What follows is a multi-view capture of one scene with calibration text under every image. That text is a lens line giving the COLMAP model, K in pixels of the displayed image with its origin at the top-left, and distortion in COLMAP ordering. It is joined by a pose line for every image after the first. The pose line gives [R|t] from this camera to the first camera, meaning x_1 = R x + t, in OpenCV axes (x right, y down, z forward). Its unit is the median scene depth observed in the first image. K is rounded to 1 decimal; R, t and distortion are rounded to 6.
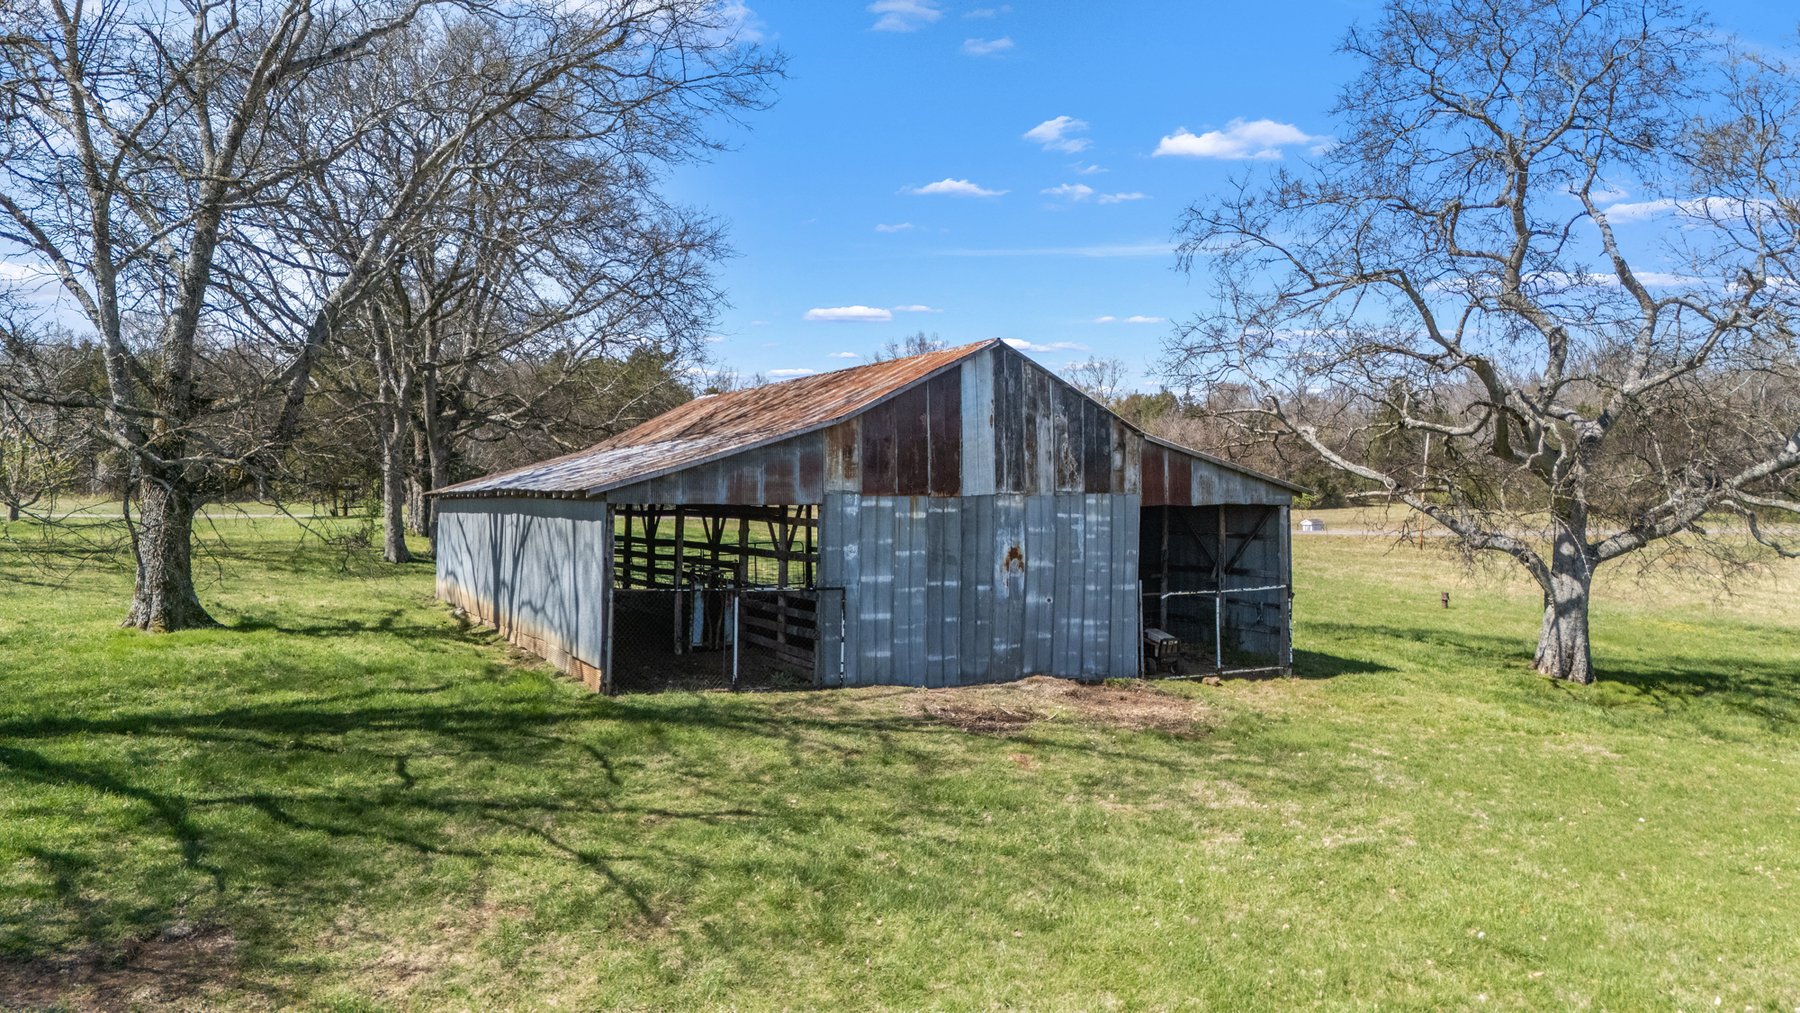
lens RADIAL K [[1369.6, 0, 895.9], [0, 1369.6, 501.4], [0, 0, 1]] dist [0.003787, -0.002056]
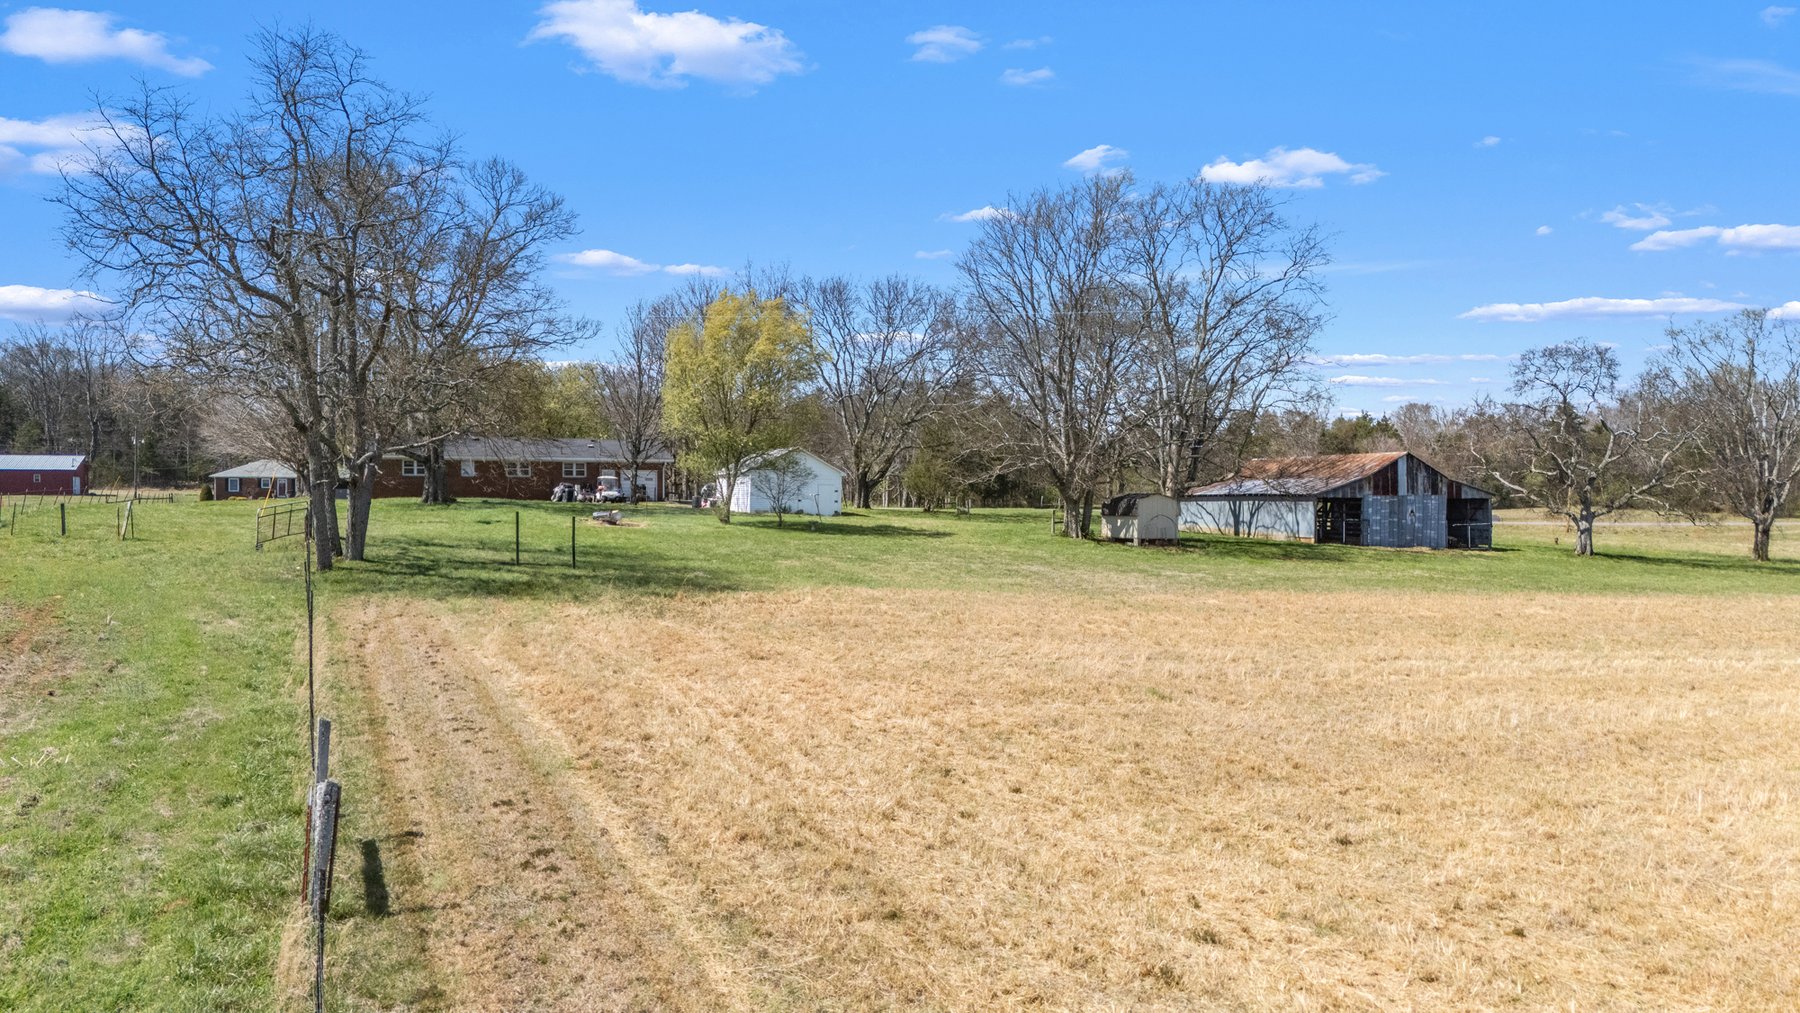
lens RADIAL K [[1198.1, 0, 904.2], [0, 1198.1, 521.6], [0, 0, 1]] dist [0.002716, -0.000640]
pose [[0.990649, 0.002127, -0.136421, -0.768652], [-0.000700, 0.999945, 0.010506, 0.030534], [0.136435, -0.010312, 0.990595, -2.187547]]
